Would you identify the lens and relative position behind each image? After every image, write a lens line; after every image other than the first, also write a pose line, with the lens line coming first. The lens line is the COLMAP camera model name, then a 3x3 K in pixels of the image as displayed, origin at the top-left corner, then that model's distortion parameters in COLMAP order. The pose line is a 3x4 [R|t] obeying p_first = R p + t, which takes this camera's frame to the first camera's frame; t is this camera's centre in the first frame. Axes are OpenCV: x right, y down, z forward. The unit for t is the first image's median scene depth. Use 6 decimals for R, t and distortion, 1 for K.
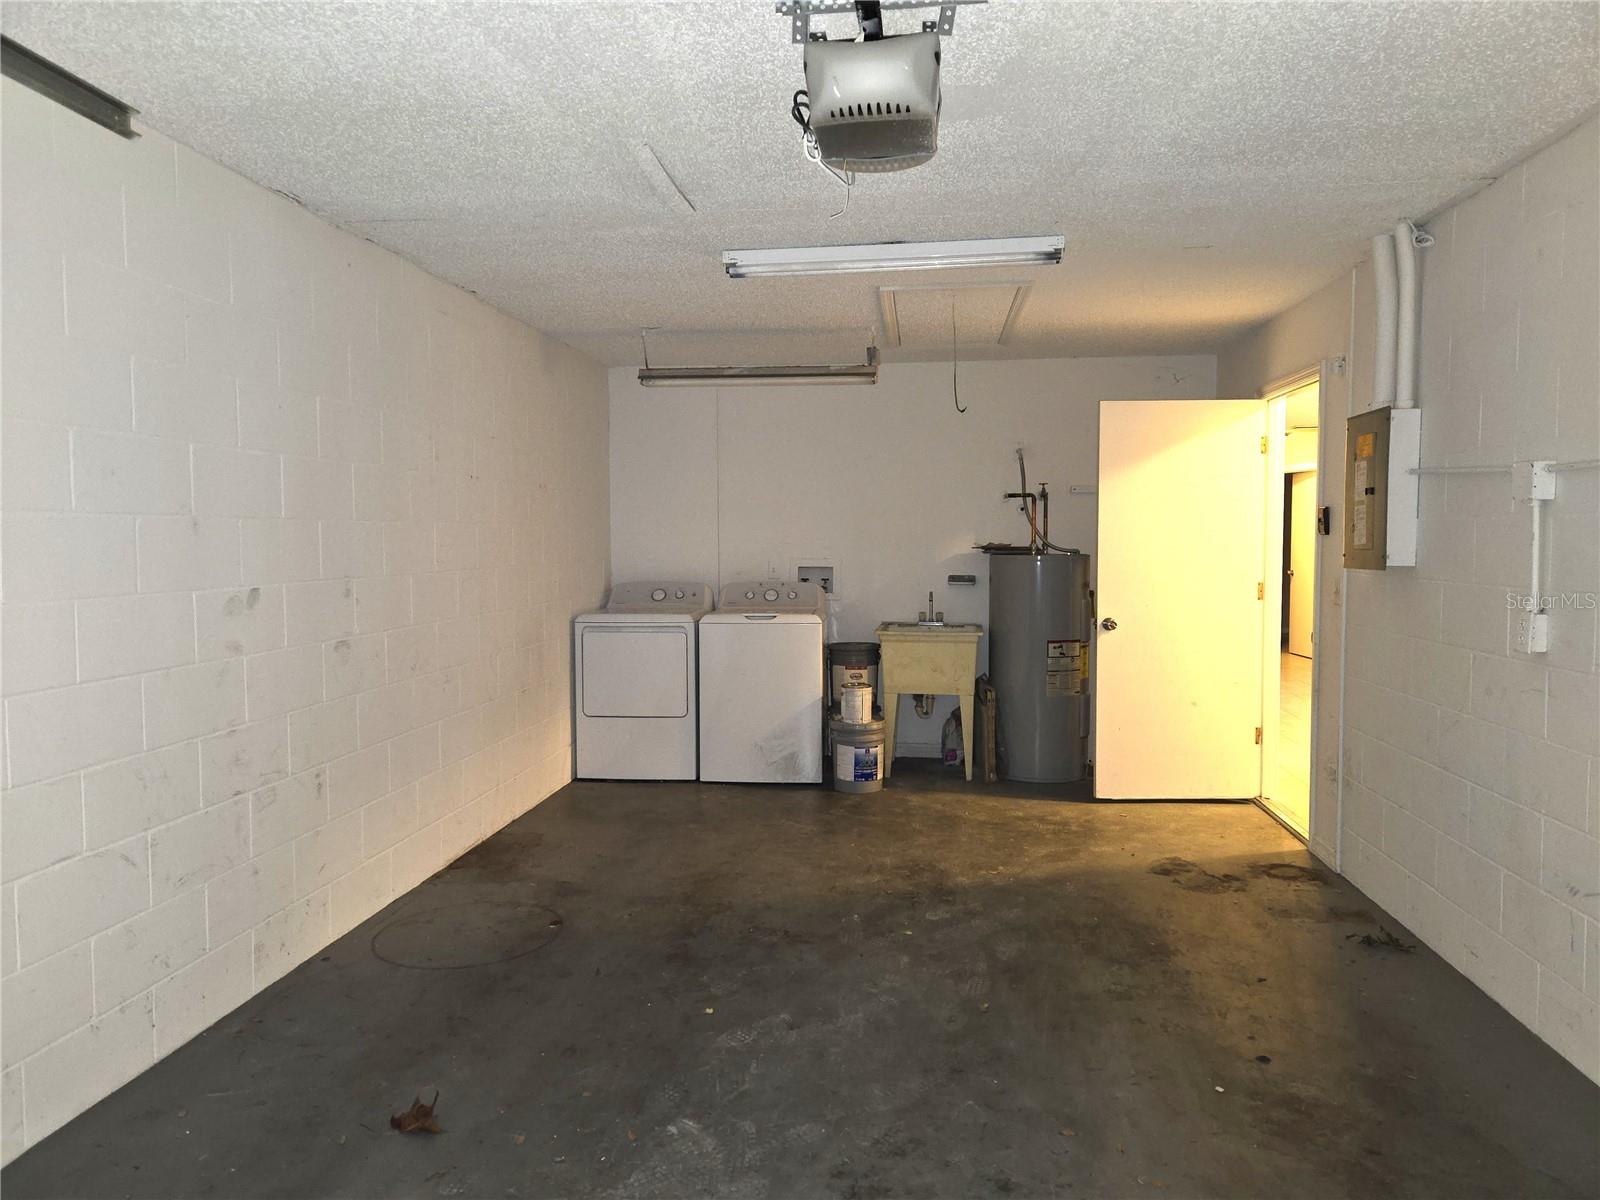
lens RADIAL K [[1064.5, 0, 793.6], [0, 1064.5, 598.8], [0, 0, 1]] dist [0.069884, -0.051476]
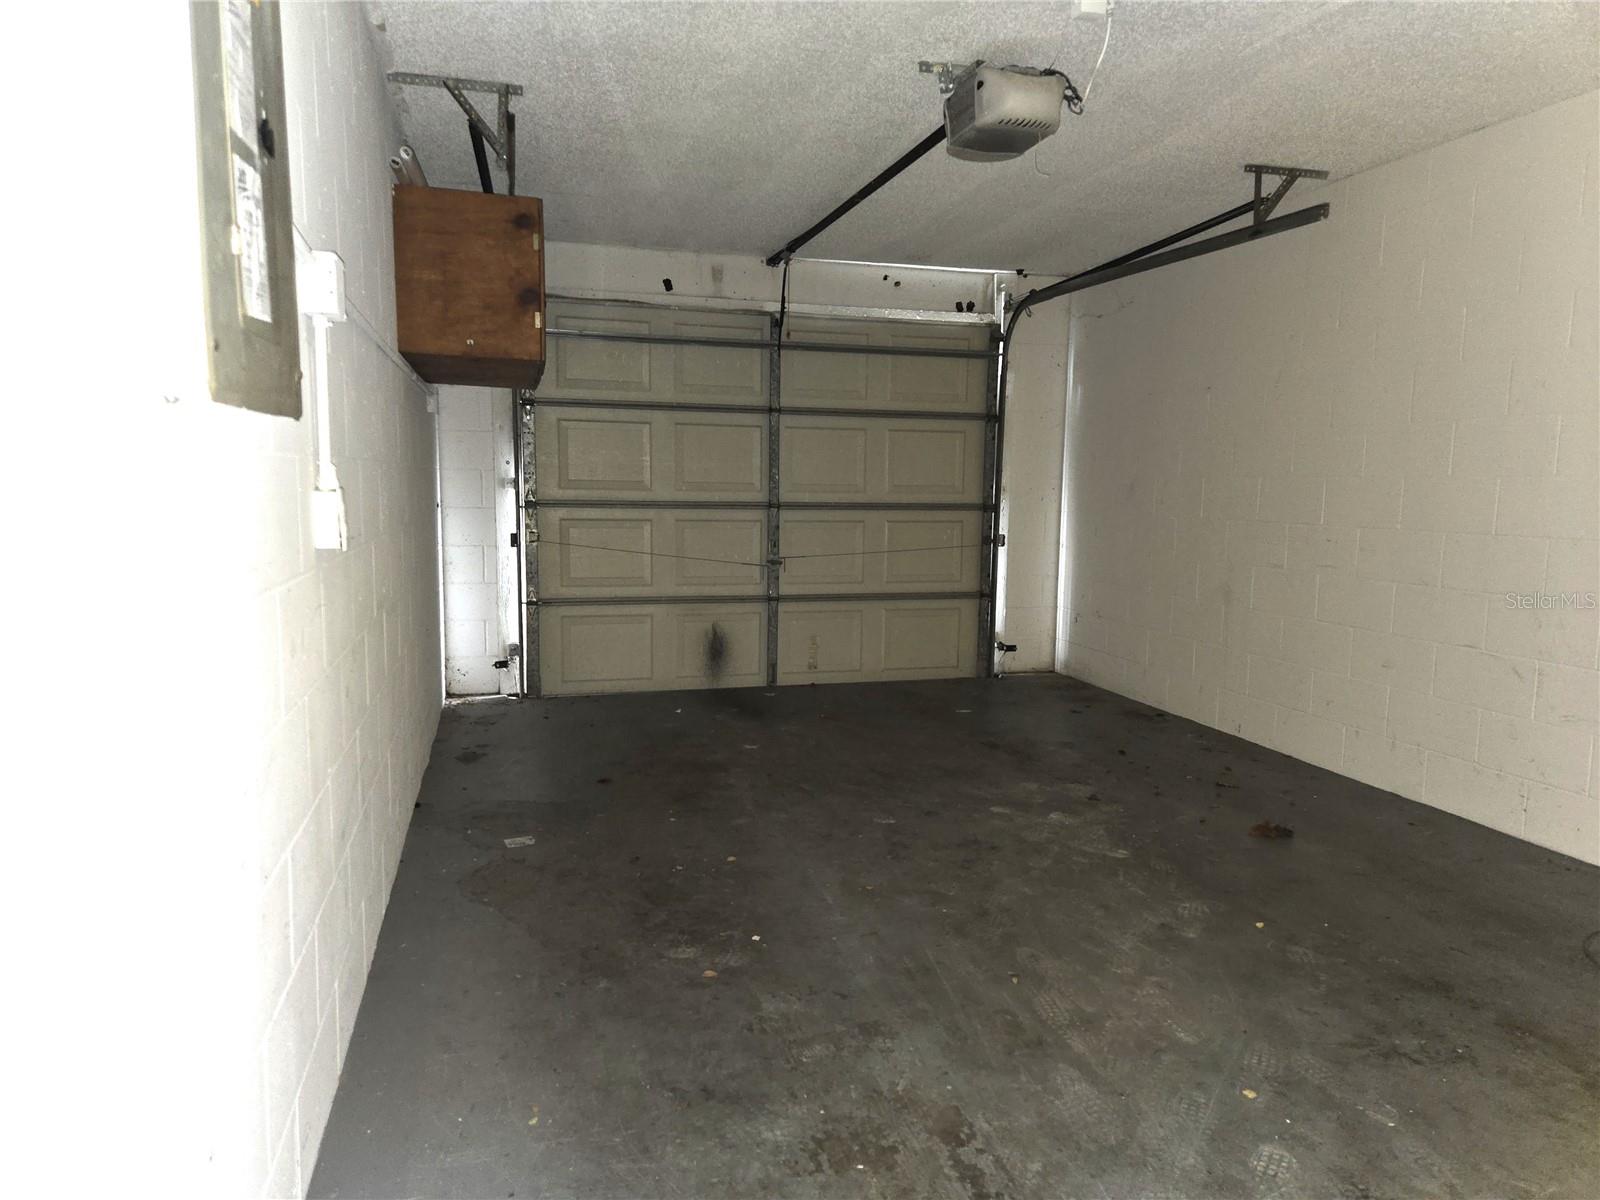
lens RADIAL K [[1064.5, 0, 799.8], [0, 1064.5, 605.2], [0, 0, 1]] dist [0.069884, -0.051476]
pose [[-0.924053, 0.035986, -0.380566, 0.330840], [-0.032483, 0.984566, 0.171972, -0.021180], [0.380881, 0.171273, -0.908623, 0.853545]]
